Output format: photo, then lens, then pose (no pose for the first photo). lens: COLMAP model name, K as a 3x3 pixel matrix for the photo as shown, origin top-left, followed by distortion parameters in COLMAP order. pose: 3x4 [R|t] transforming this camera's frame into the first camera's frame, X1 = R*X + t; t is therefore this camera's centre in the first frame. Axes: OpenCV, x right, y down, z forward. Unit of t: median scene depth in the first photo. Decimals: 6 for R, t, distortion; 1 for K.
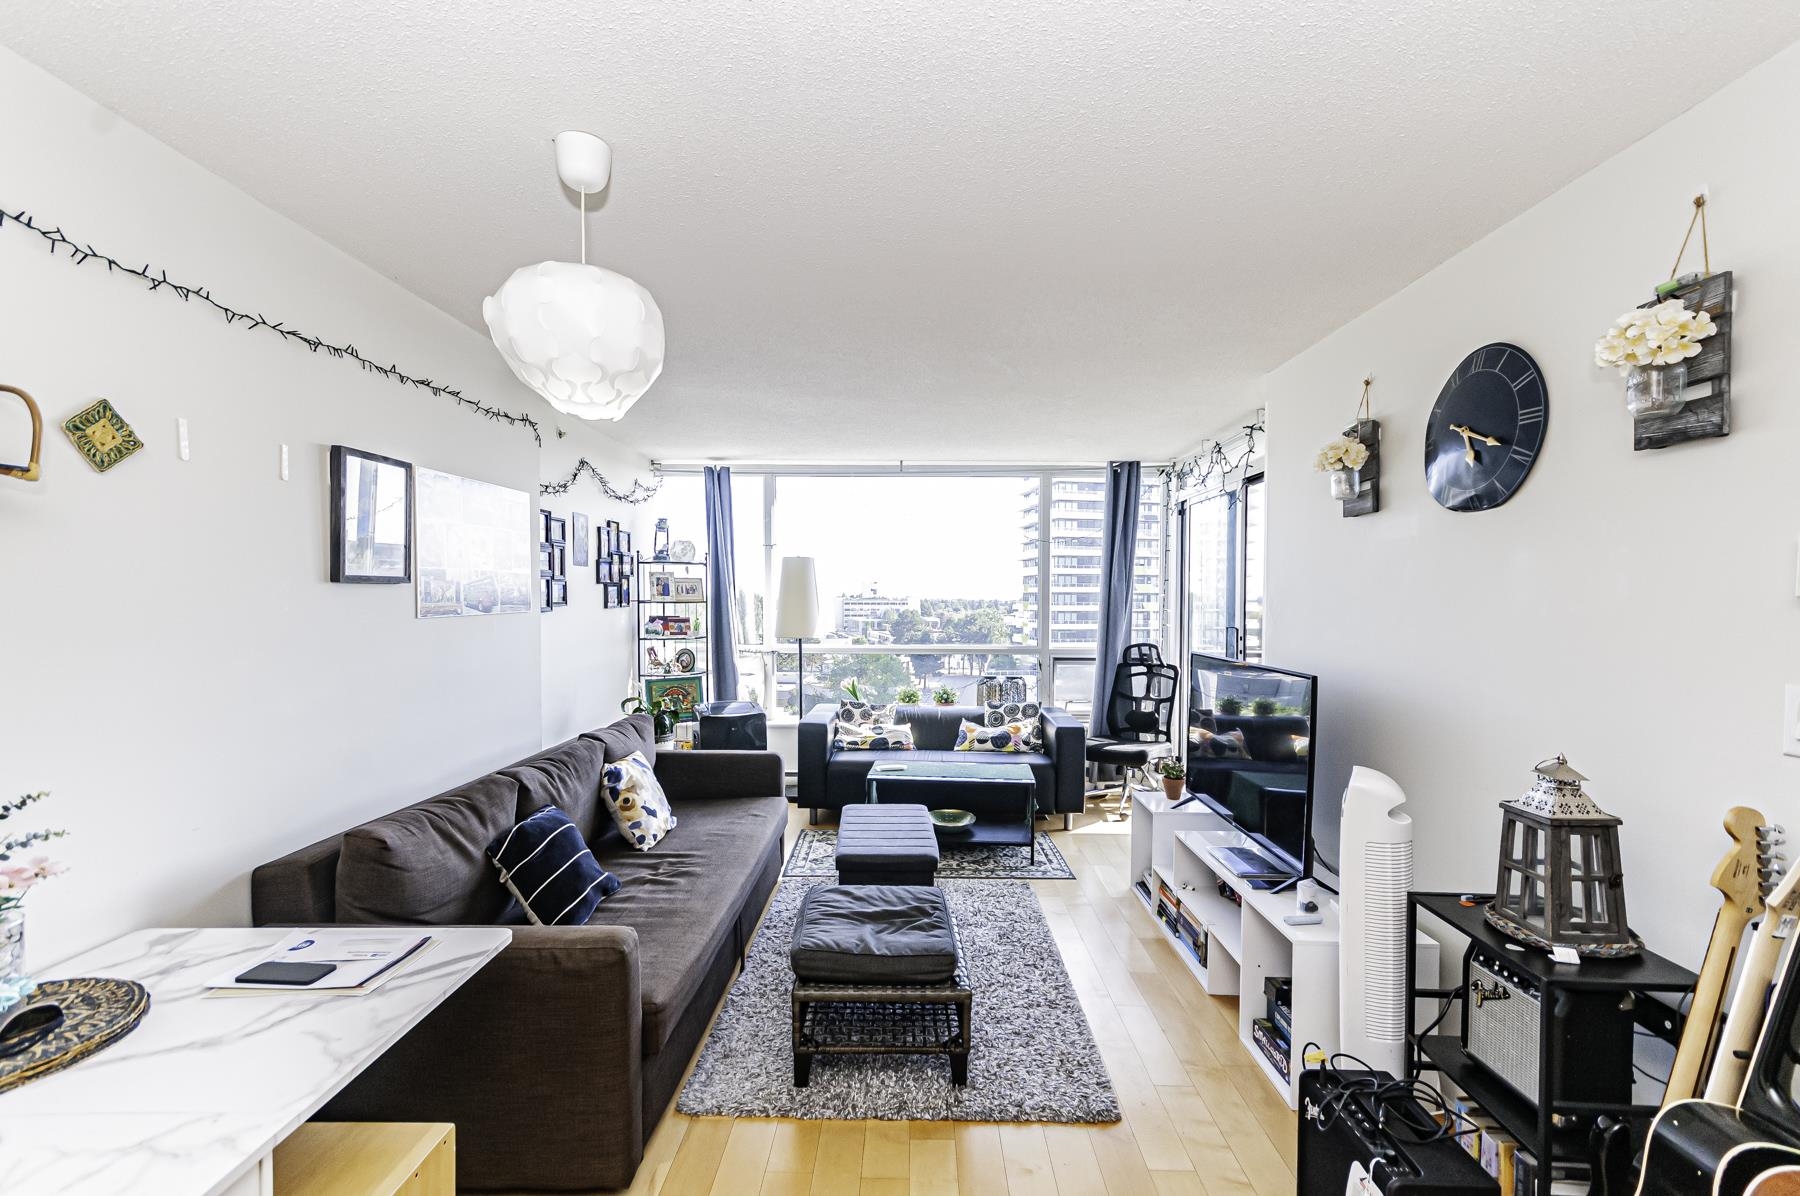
lens RADIAL K [[783.8, 0, 902.3], [0, 783.8, 619.0], [0, 0, 1]] dist [-0.001038, 0.004457]
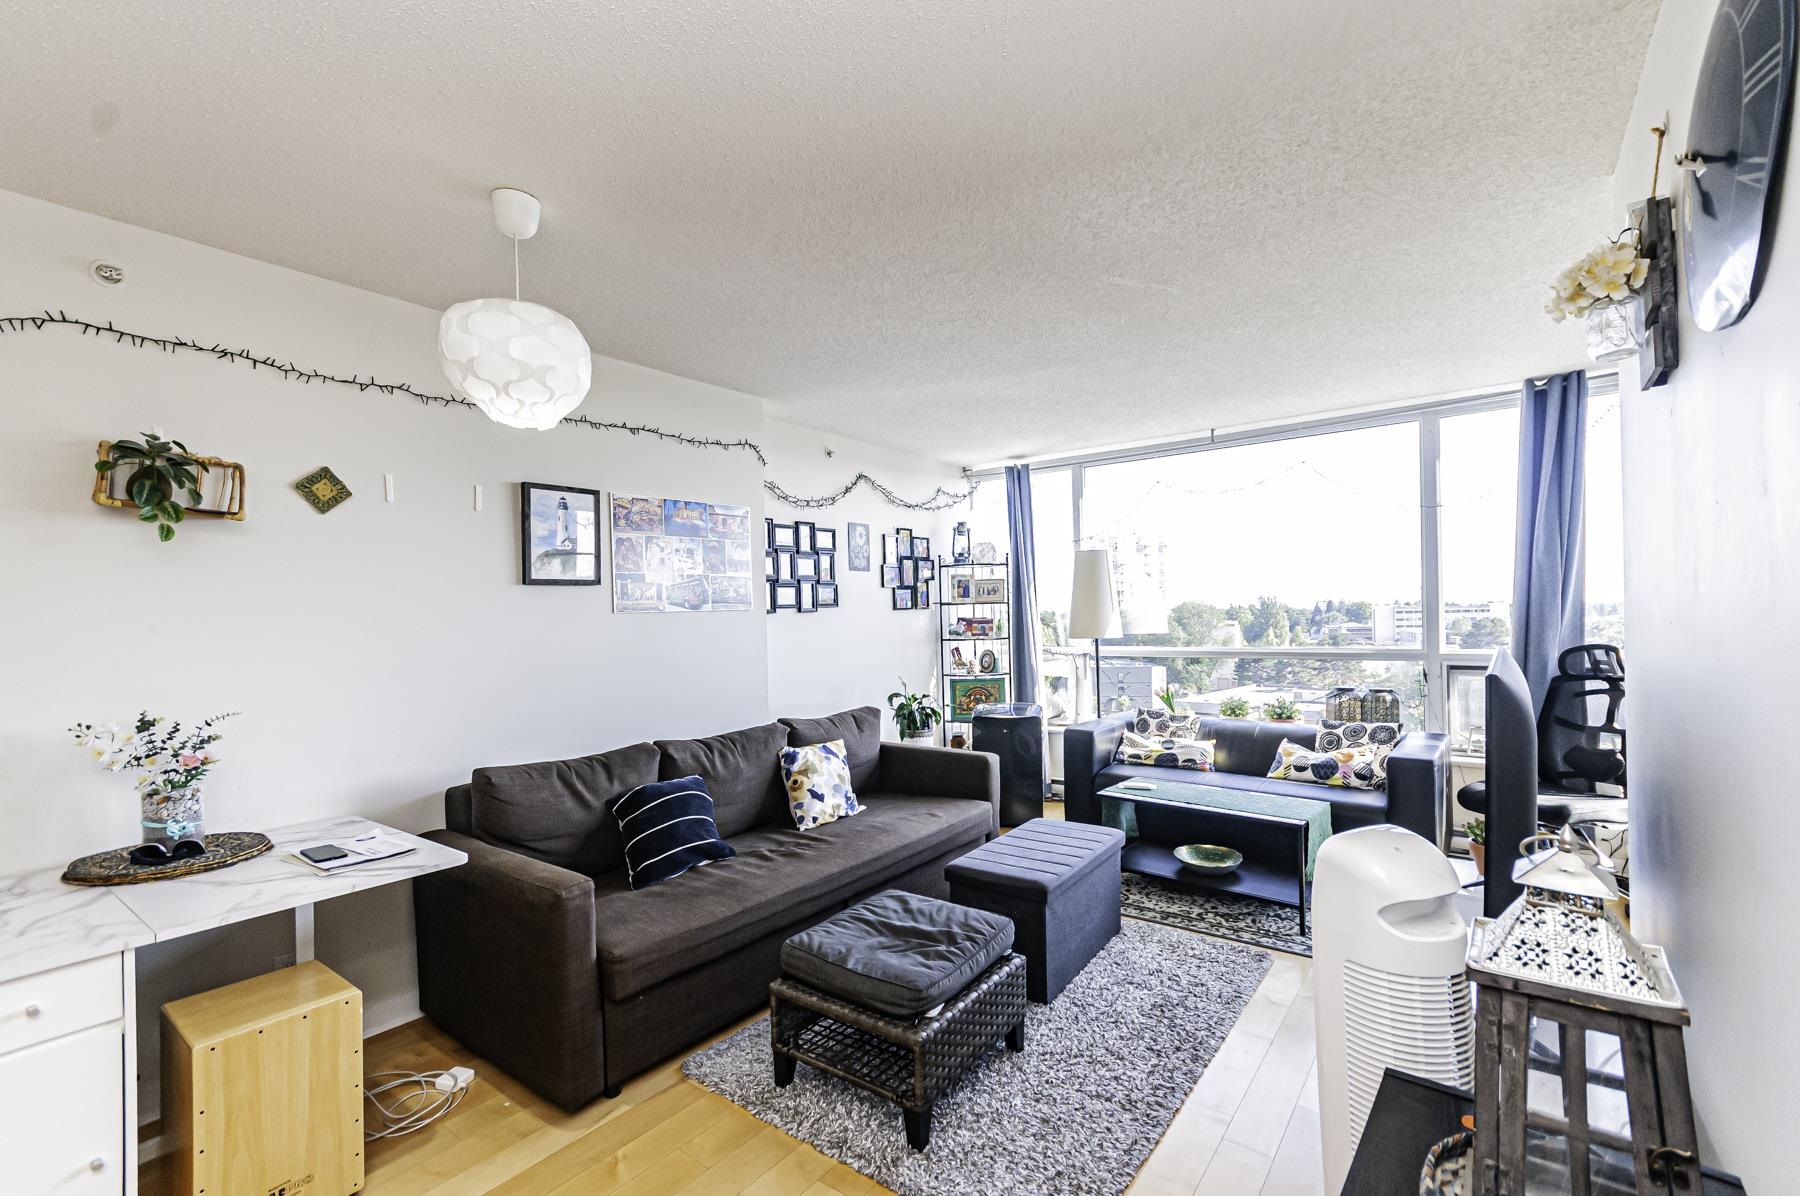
lens RADIAL K [[783.8, 0, 902.3], [0, 783.8, 619.0], [0, 0, 1]] dist [-0.001038, 0.004457]
pose [[0.802780, -0.019120, -0.595969, 0.250252], [0.008842, 0.999758, -0.020164, 0.019060], [0.596210, 0.010917, 0.802754, 0.134755]]
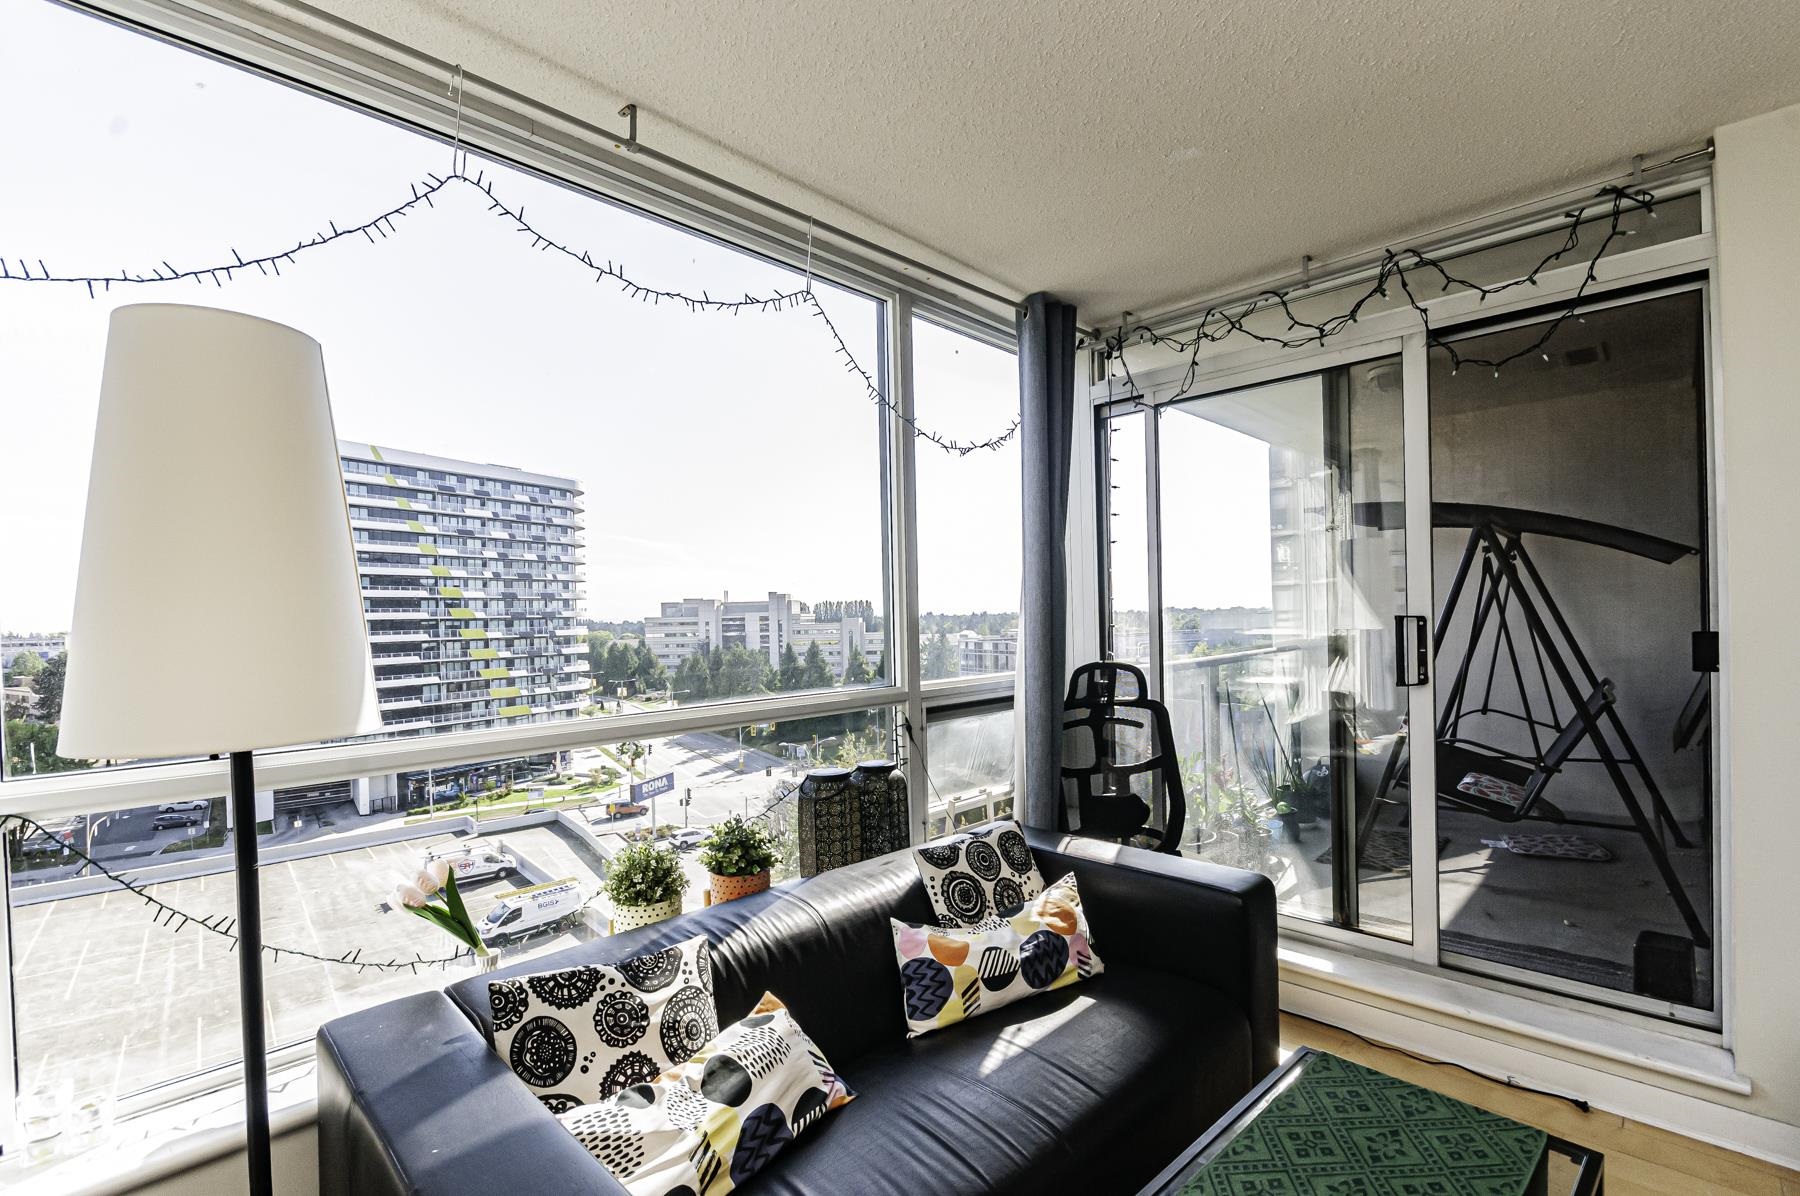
lens RADIAL K [[804.6, 0, 900.4], [0, 804.6, 620.9], [0, 0, 1]] dist [-0.001629, -0.000163]
pose [[0.684641, -0.023115, 0.728514, -0.173622], [0.044485, 0.998959, -0.010110, 0.003577], [-0.727522, 0.039329, 0.684957, 0.784909]]
